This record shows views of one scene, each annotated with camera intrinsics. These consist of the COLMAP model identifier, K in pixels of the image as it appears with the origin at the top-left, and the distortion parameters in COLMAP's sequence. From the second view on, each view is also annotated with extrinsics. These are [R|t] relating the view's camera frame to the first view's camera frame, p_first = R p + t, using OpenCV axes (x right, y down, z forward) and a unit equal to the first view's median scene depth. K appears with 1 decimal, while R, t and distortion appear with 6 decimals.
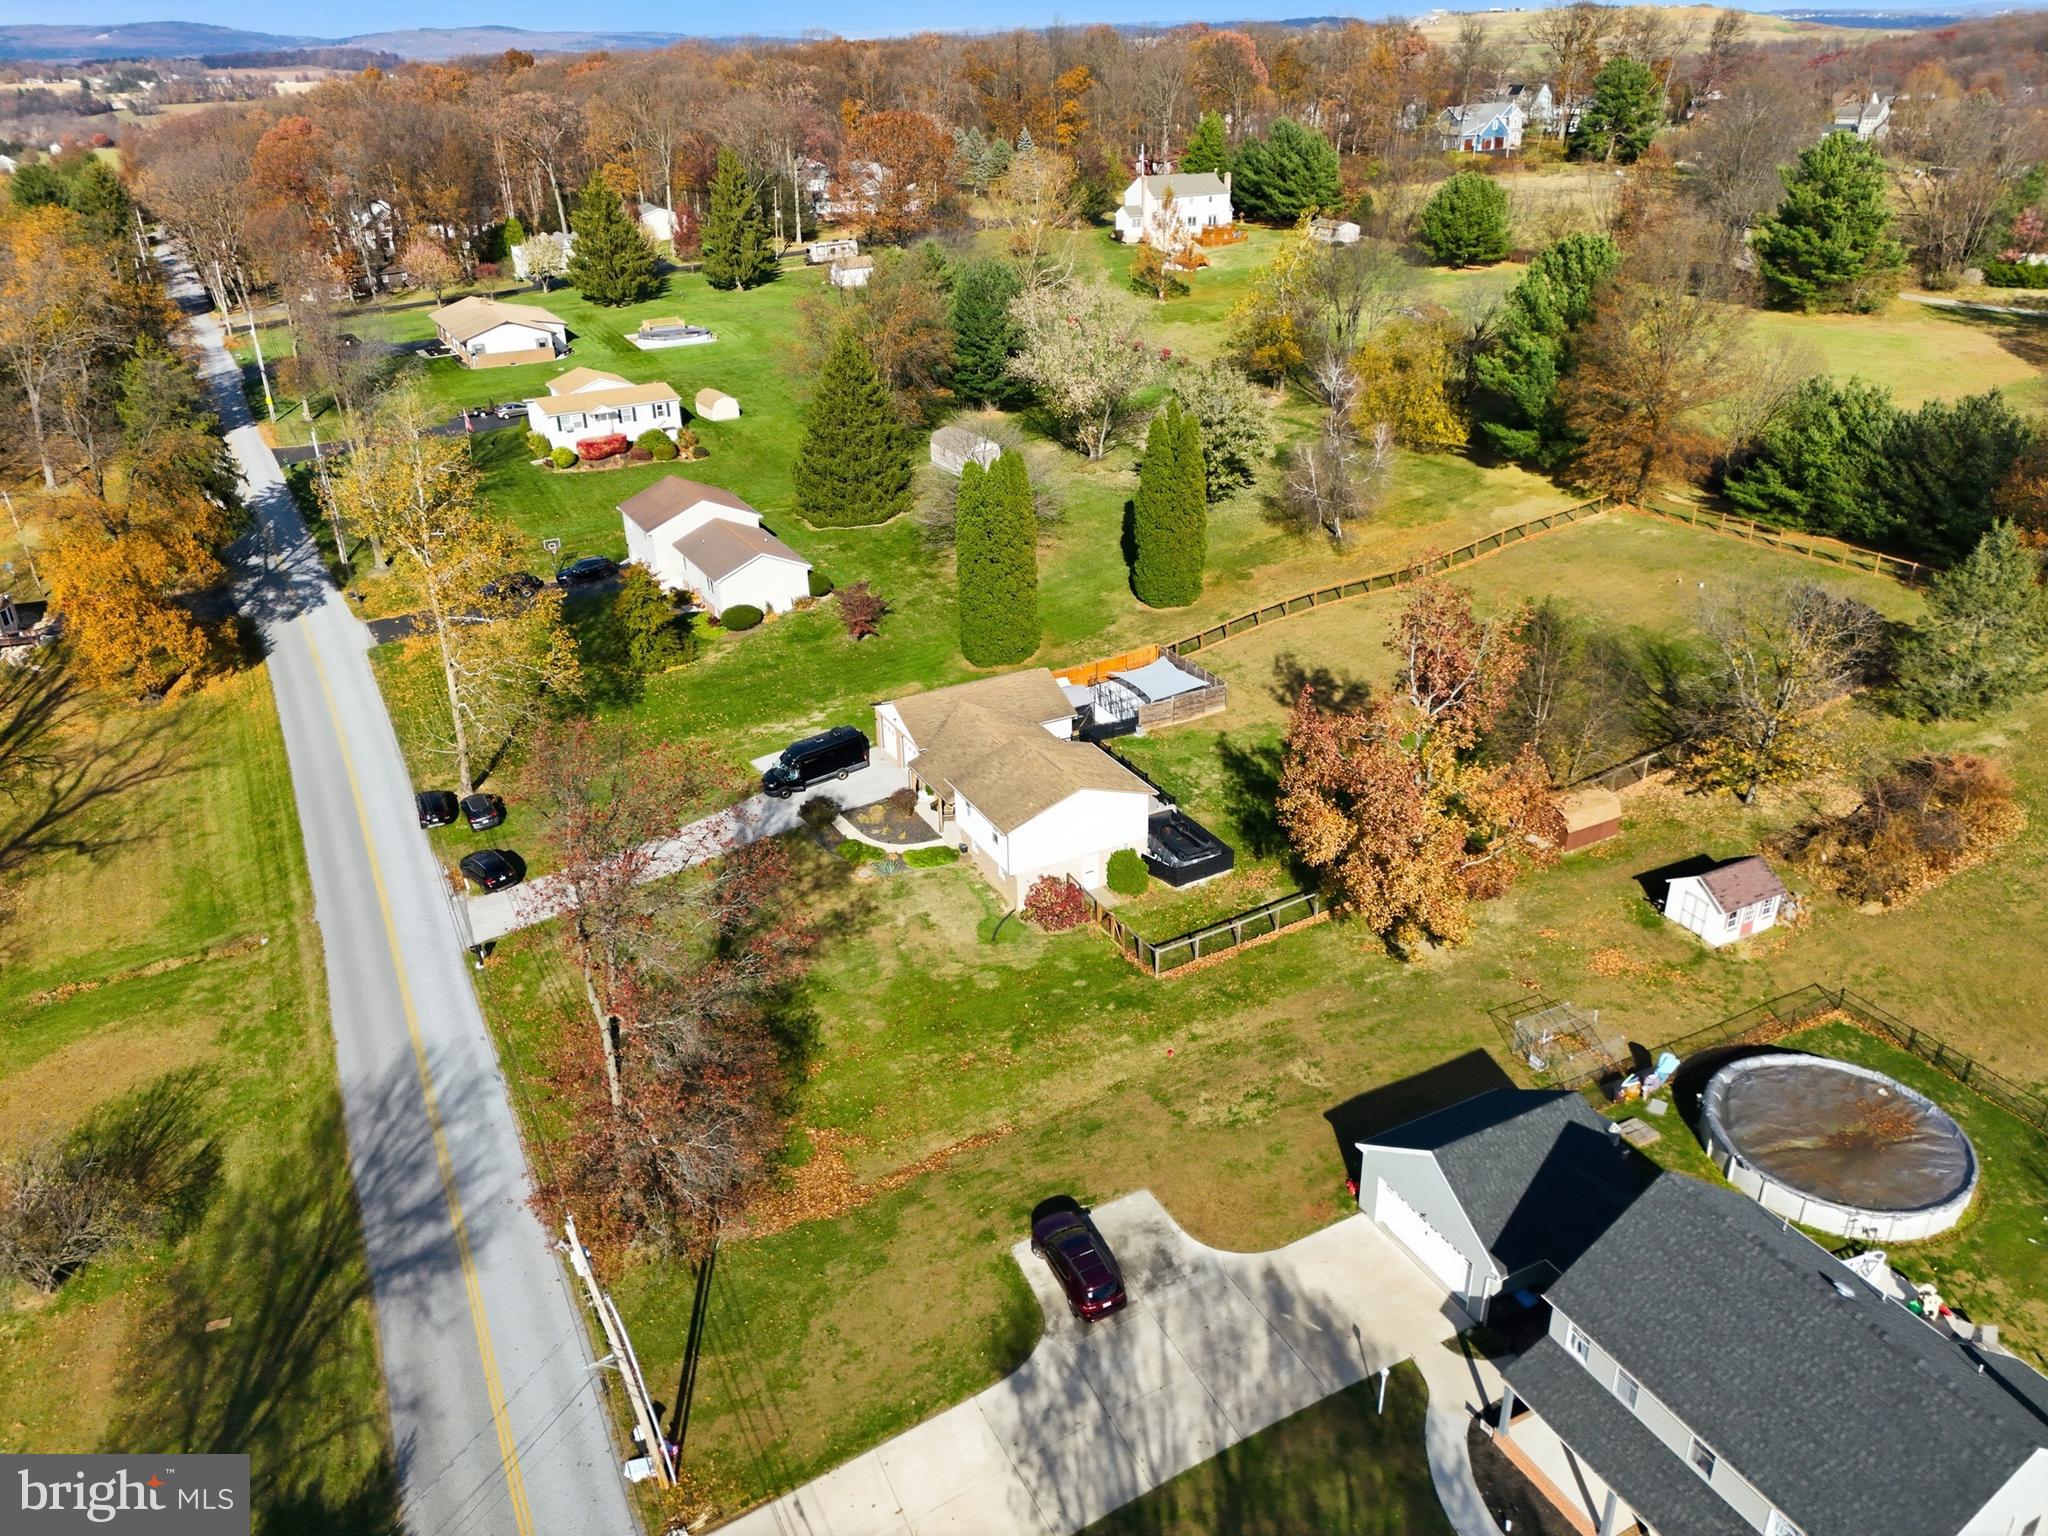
lens RADIAL K [[1535.6, 0, 1029.6], [0, 1535.6, 727.7], [0, 0, 1]] dist [0.056771, -0.004050]
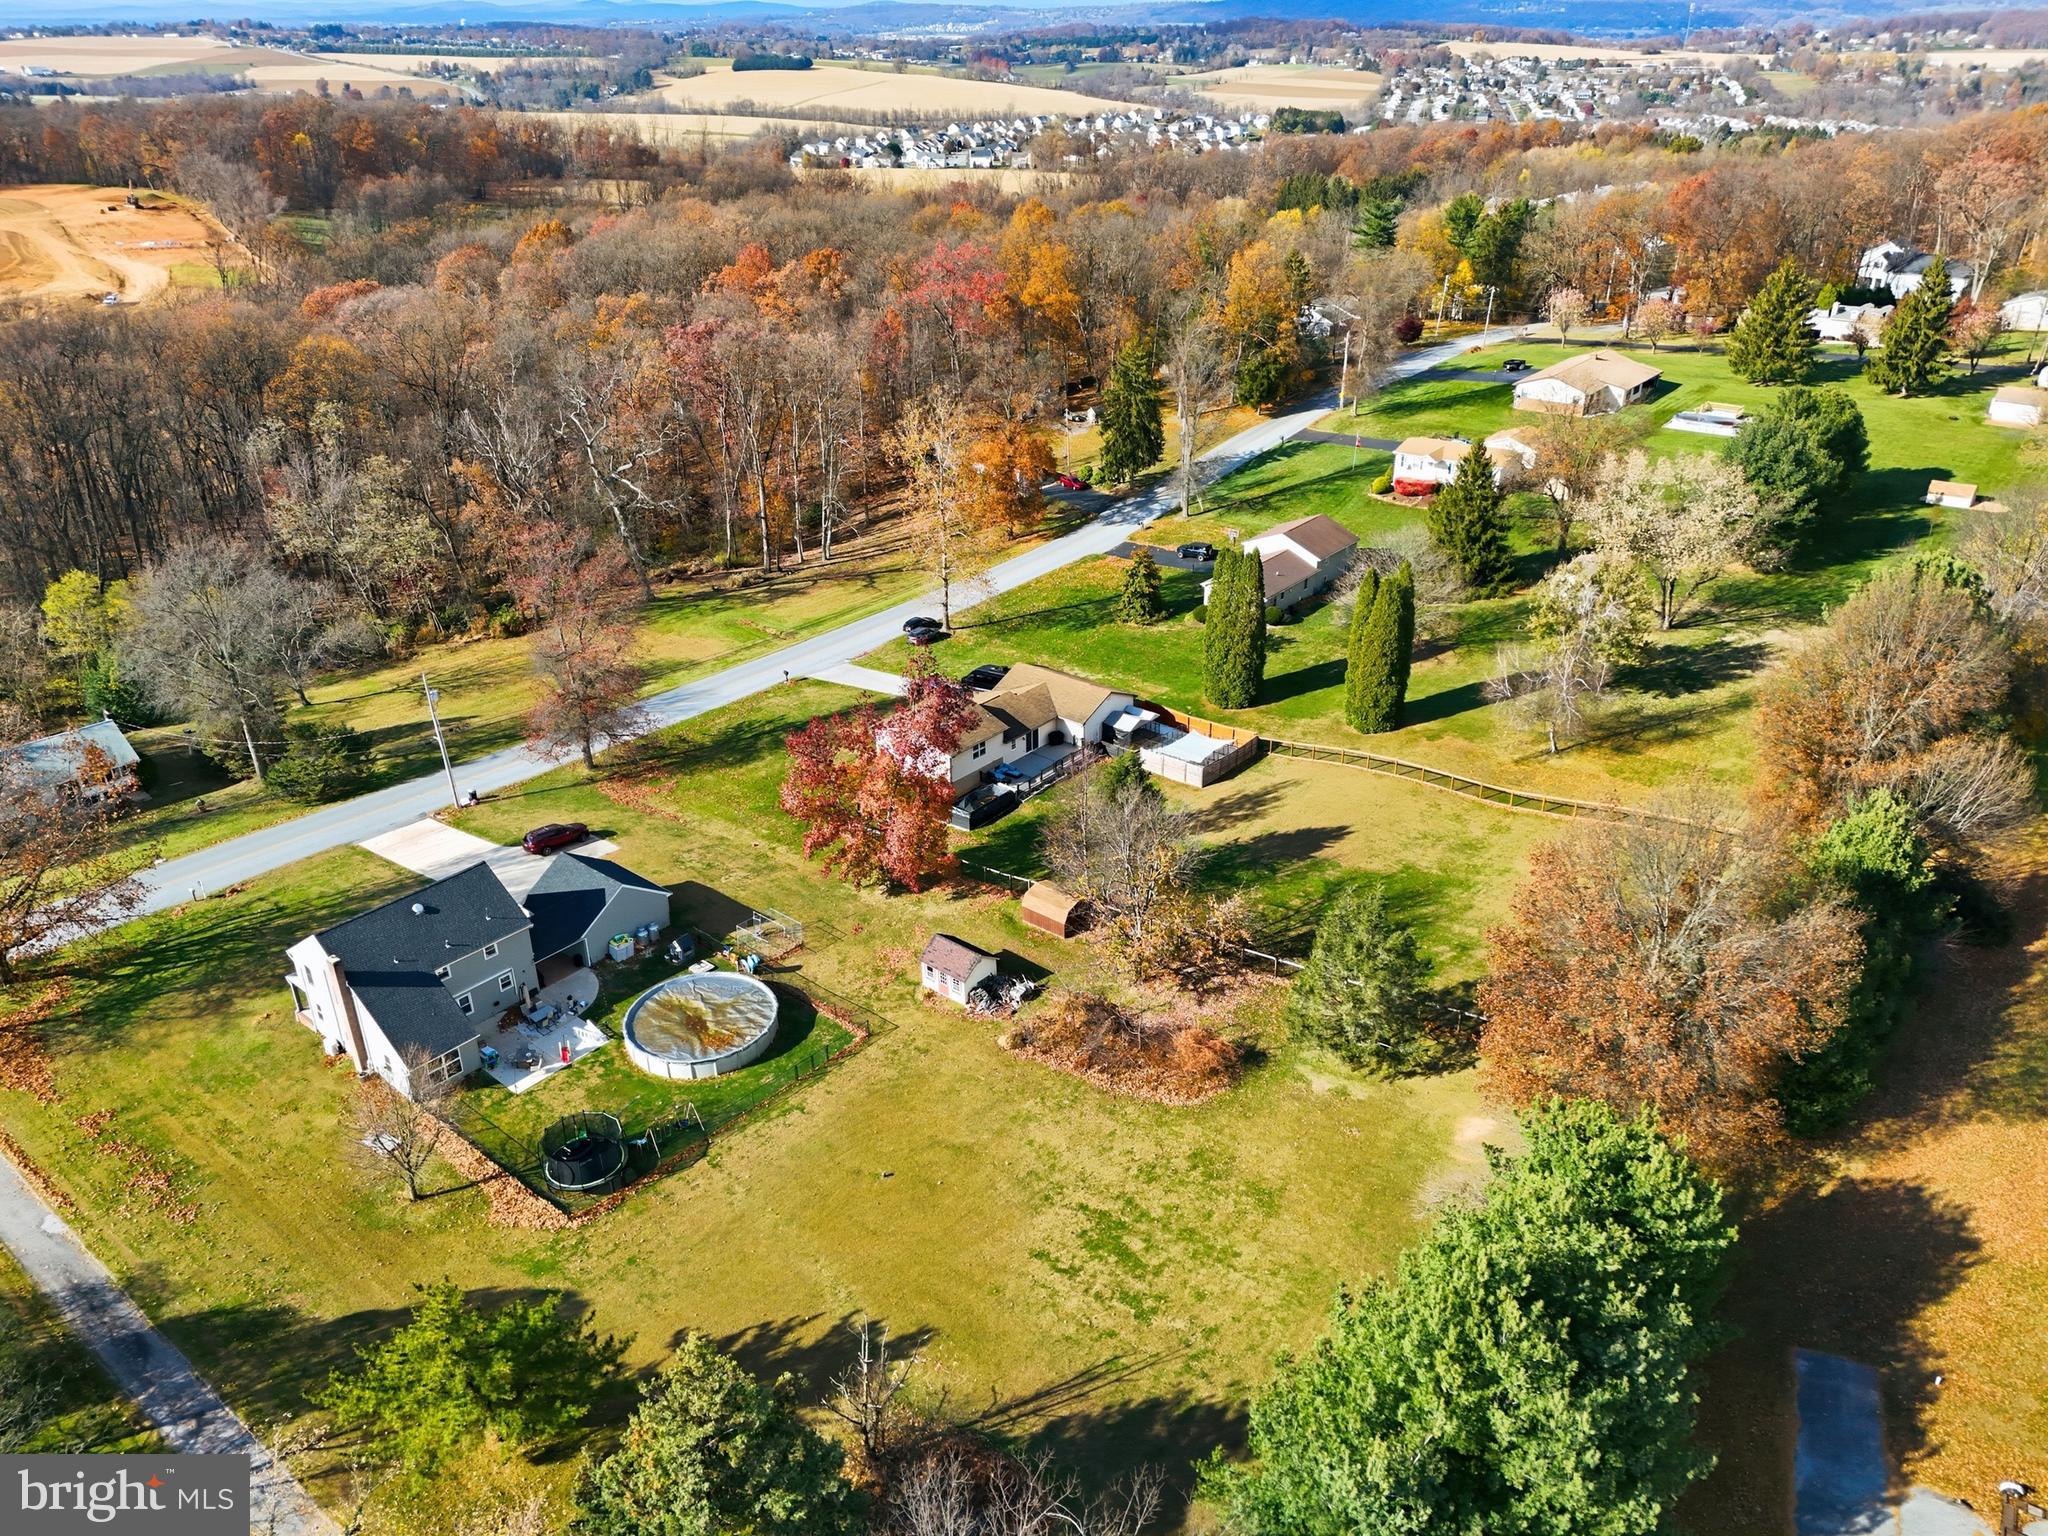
lens RADIAL K [[1535.6, 0, 1029.6], [0, 1535.6, 727.7], [0, 0, 1]] dist [0.056771, -0.004050]
pose [[0.383368, 0.404332, -0.830388, 1.239836], [-0.381381, 0.888153, 0.256386, -0.366535], [0.841176, 0.218404, 0.494694, 0.298717]]
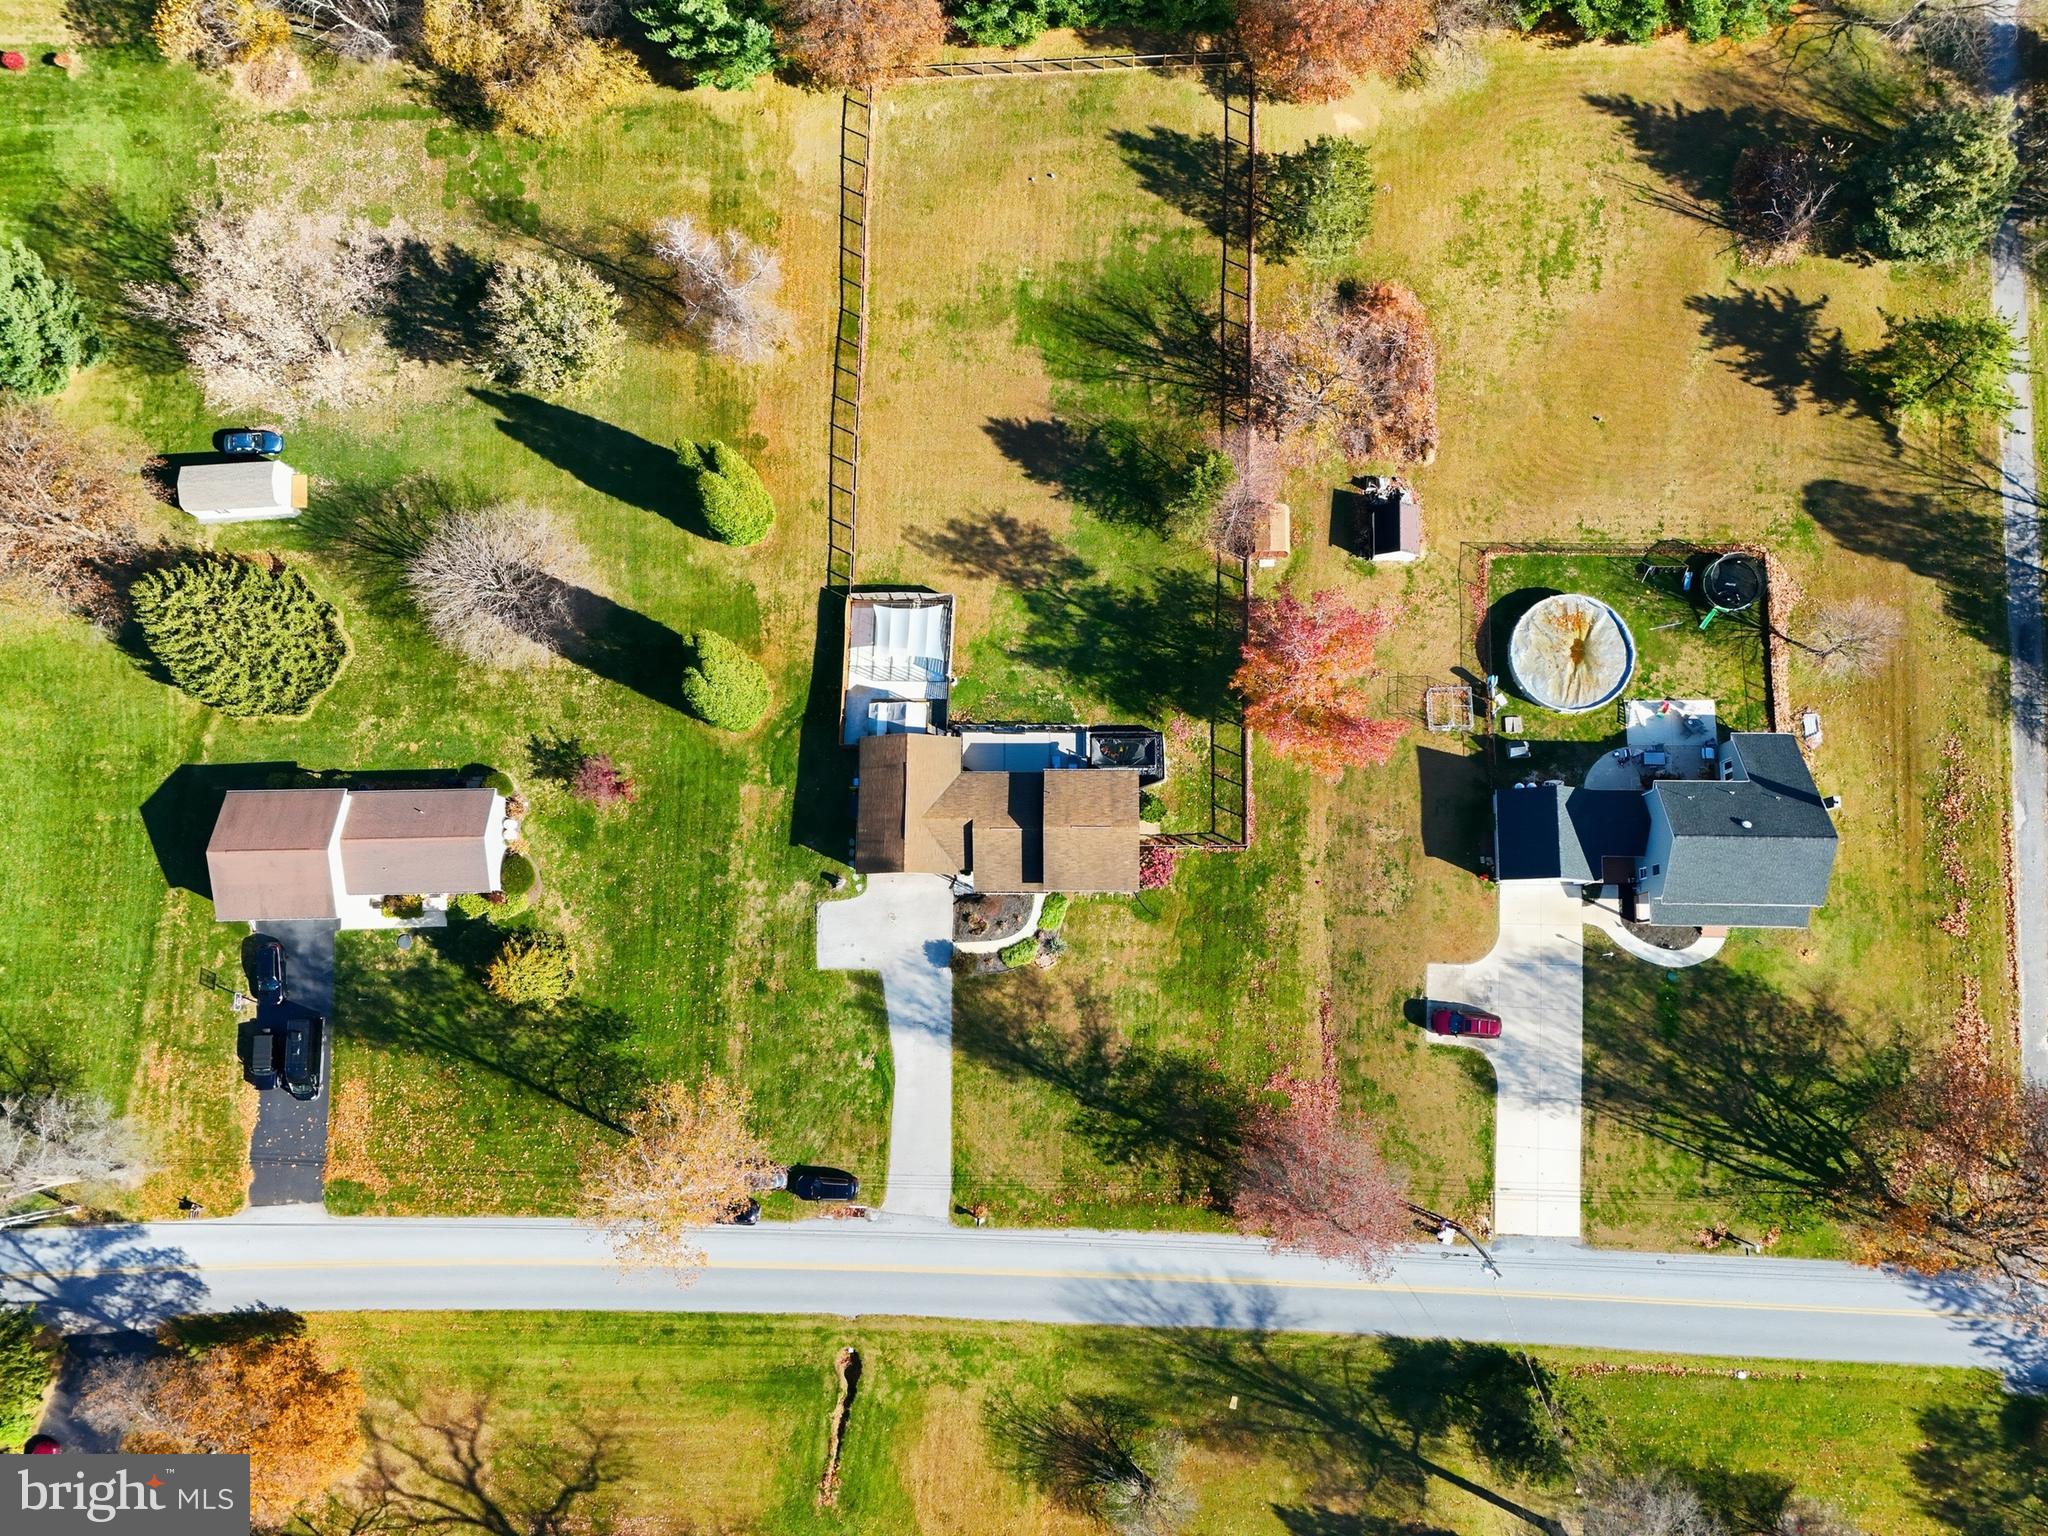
lens RADIAL K [[1559.6, 0, 1027.7], [0, 1559.6, 746.3], [0, 0, 1]] dist [0.074494, 0.005191]
pose [[0.470072, -0.870992, 0.142844, -0.141083], [0.396500, 0.352976, 0.847464, -1.150154], [-0.788555, -0.341732, 0.511273, 0.324763]]
